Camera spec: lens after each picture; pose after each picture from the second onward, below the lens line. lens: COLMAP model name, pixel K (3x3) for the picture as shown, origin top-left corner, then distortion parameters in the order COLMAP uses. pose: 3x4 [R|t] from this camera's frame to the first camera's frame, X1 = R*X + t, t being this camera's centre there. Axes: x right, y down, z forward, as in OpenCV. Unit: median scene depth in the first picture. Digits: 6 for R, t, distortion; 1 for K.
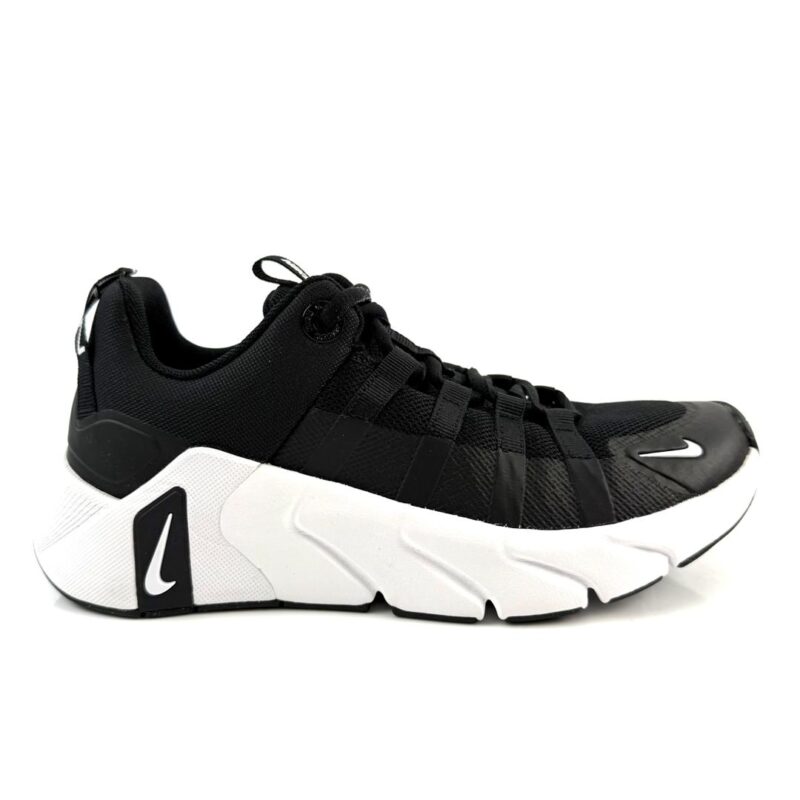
lens RADIAL K [[768.0, 0, 397.3], [0, 768.0, 384.5], [0, 0, 1]] dist [0.209744, -0.585005]
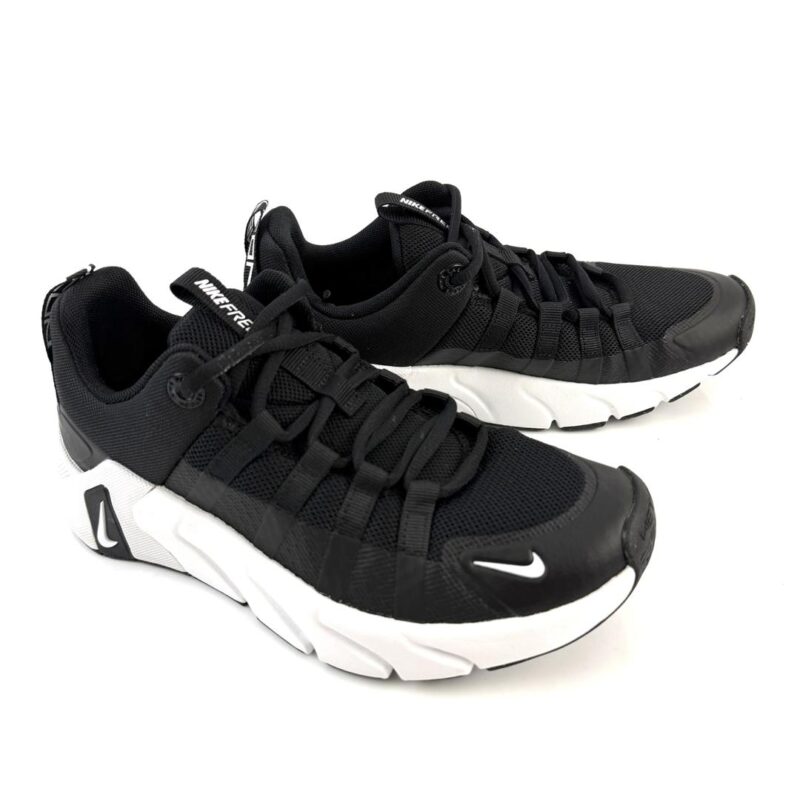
lens RADIAL K [[768.0, 0, 397.3], [0, 768.0, 384.5], [0, 0, 1]] dist [0.209744, -0.585005]
pose [[0.899478, 0.214462, -0.380718, 0.568848], [-0.010991, 0.882103, 0.470929, -0.591607], [0.436829, -0.419406, 0.795789, 0.280961]]
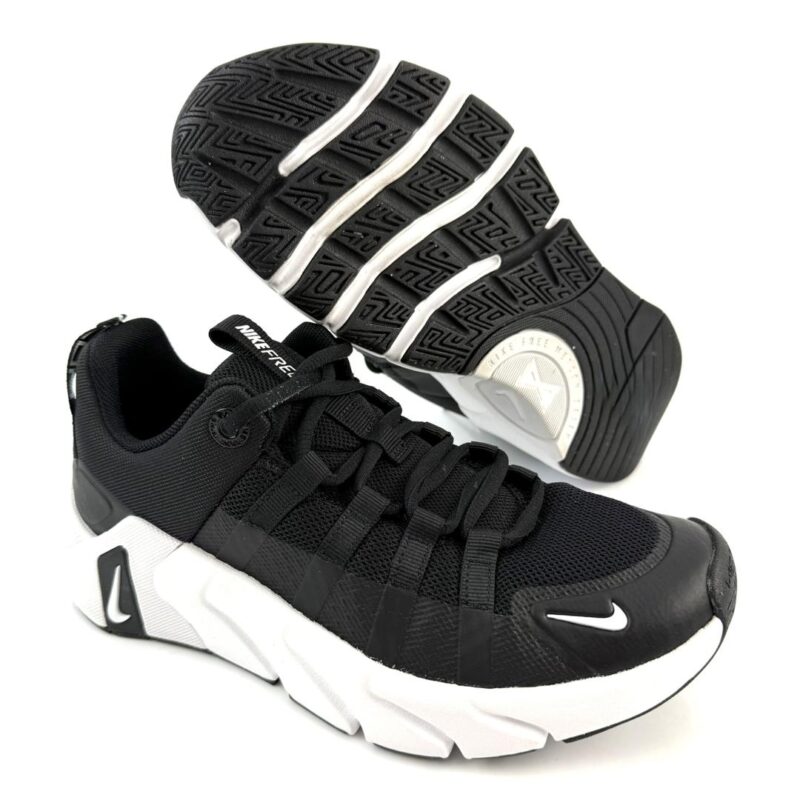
lens RADIAL K [[768.0, 0, 397.3], [0, 768.0, 384.5], [0, 0, 1]] dist [0.209744, -0.585005]
pose [[0.913348, 0.148745, -0.379039, 0.468234], [-0.031495, 0.953906, 0.298447, -0.434586], [0.405960, -0.260649, 0.875933, 0.231945]]
